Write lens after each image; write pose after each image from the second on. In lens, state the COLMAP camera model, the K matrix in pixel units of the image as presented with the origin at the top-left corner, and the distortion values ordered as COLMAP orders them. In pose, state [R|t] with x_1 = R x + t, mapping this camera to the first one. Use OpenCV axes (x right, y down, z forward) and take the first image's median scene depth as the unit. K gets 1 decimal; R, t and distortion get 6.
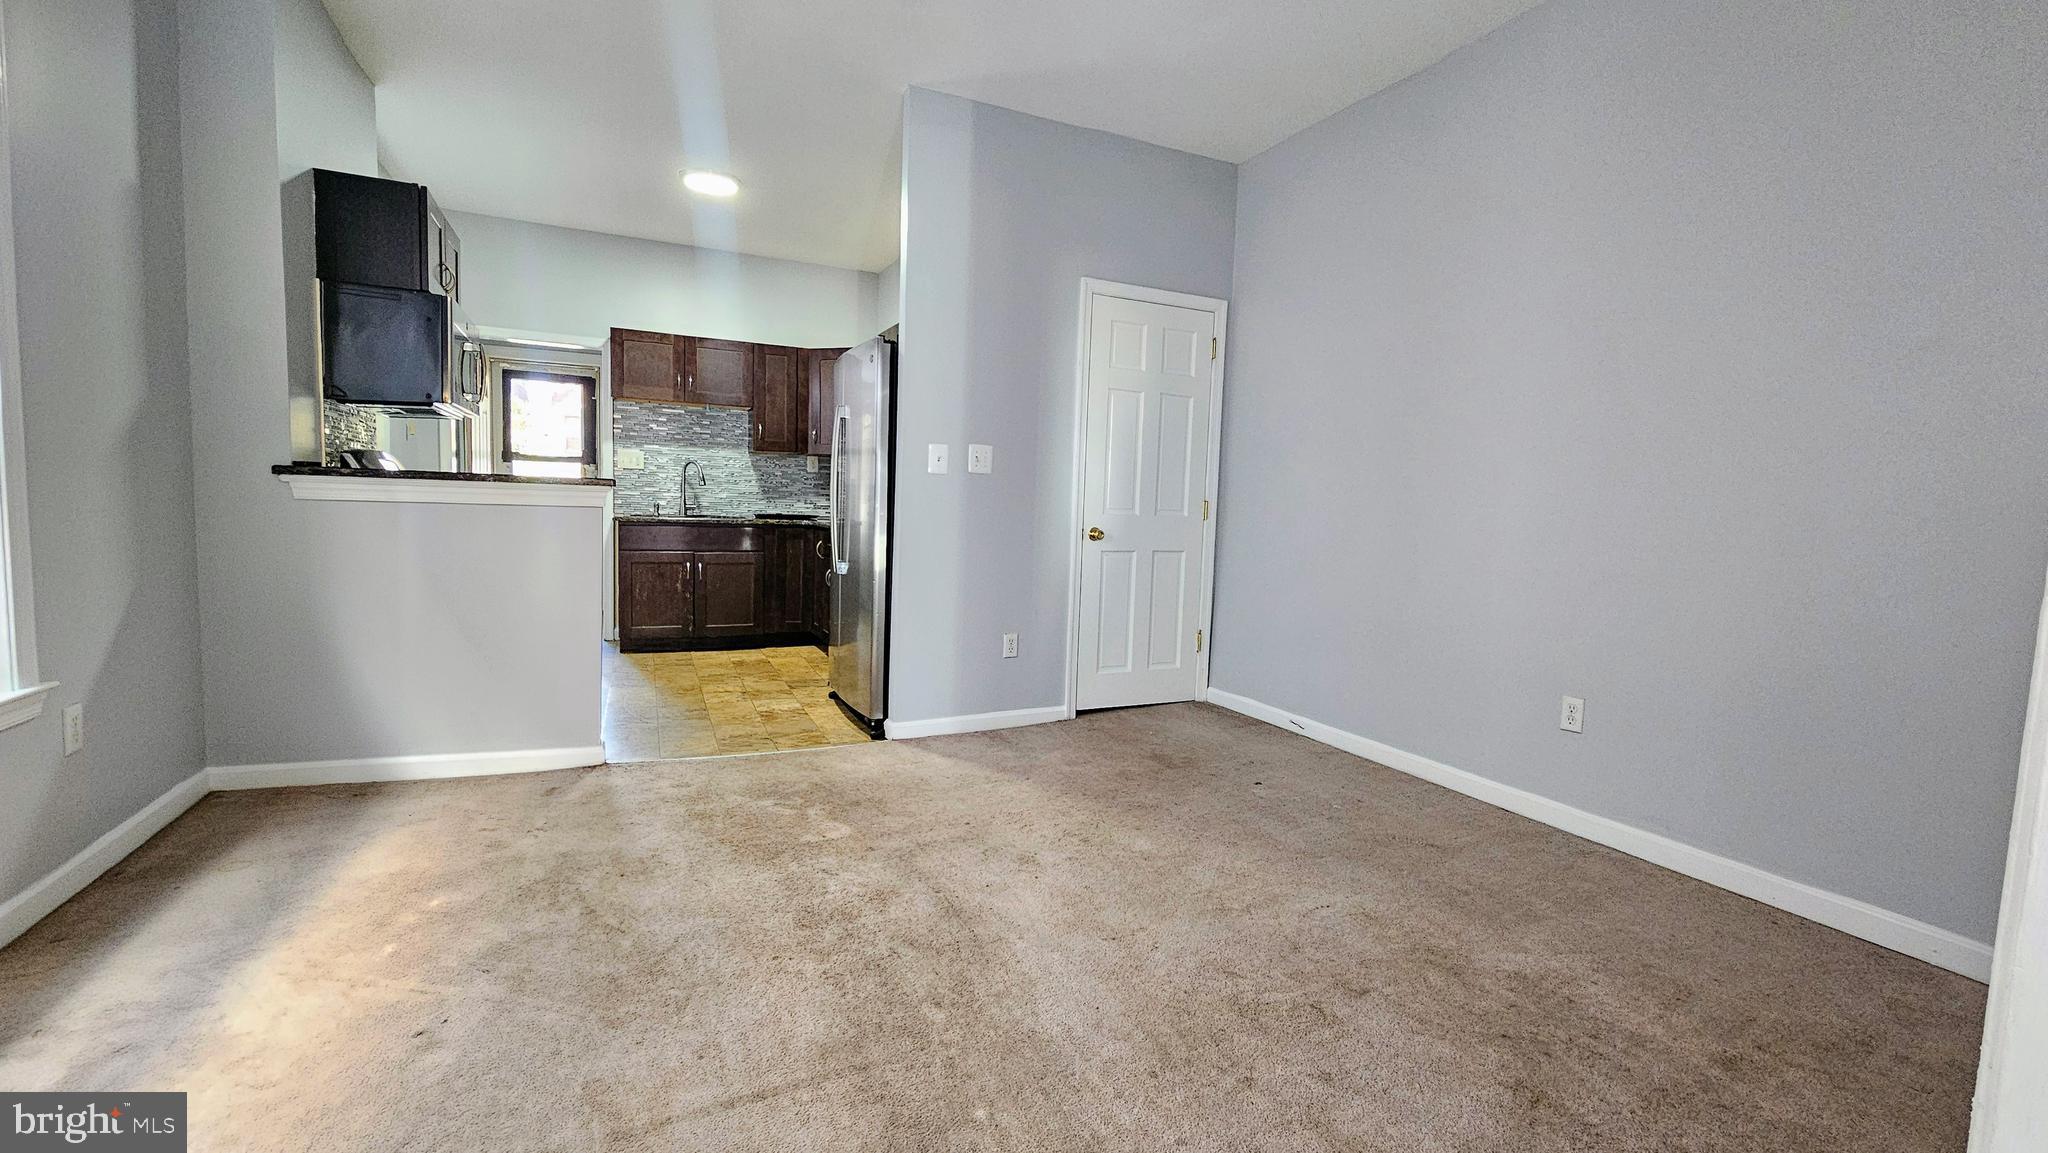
lens RADIAL K [[845.5, 0, 1024.0], [0, 845.5, 576.5], [0, 0, 1]] dist [0.002141, 0.000481]
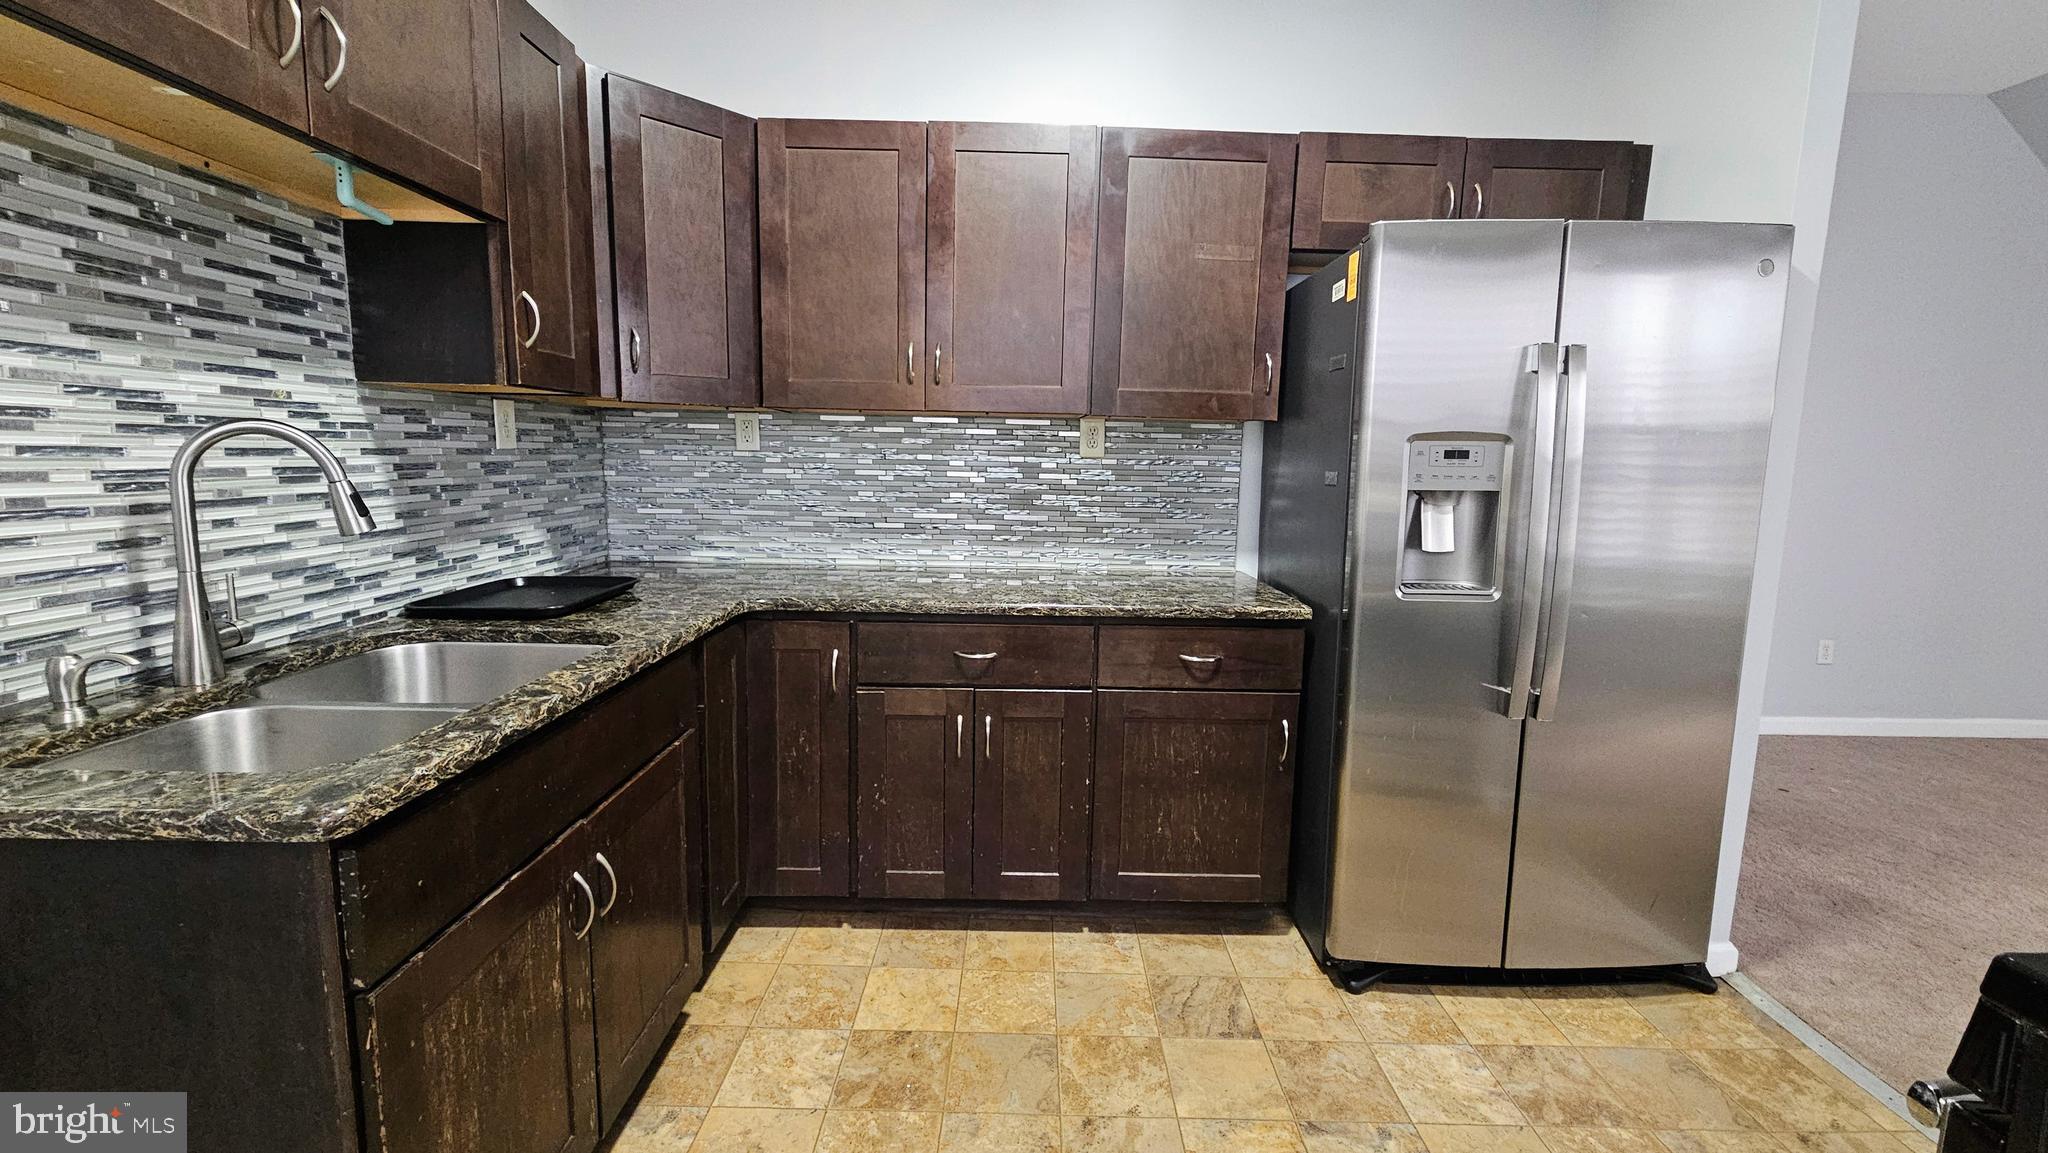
lens RADIAL K [[845.5, 0, 1024.0], [0, 845.5, 576.5], [0, 0, 1]] dist [0.002141, 0.000481]
pose [[0.407302, -0.155718, 0.899921, -0.813309], [0.074220, 0.987742, 0.137323, -0.179964], [-0.910273, 0.010860, 0.413866, 1.187924]]
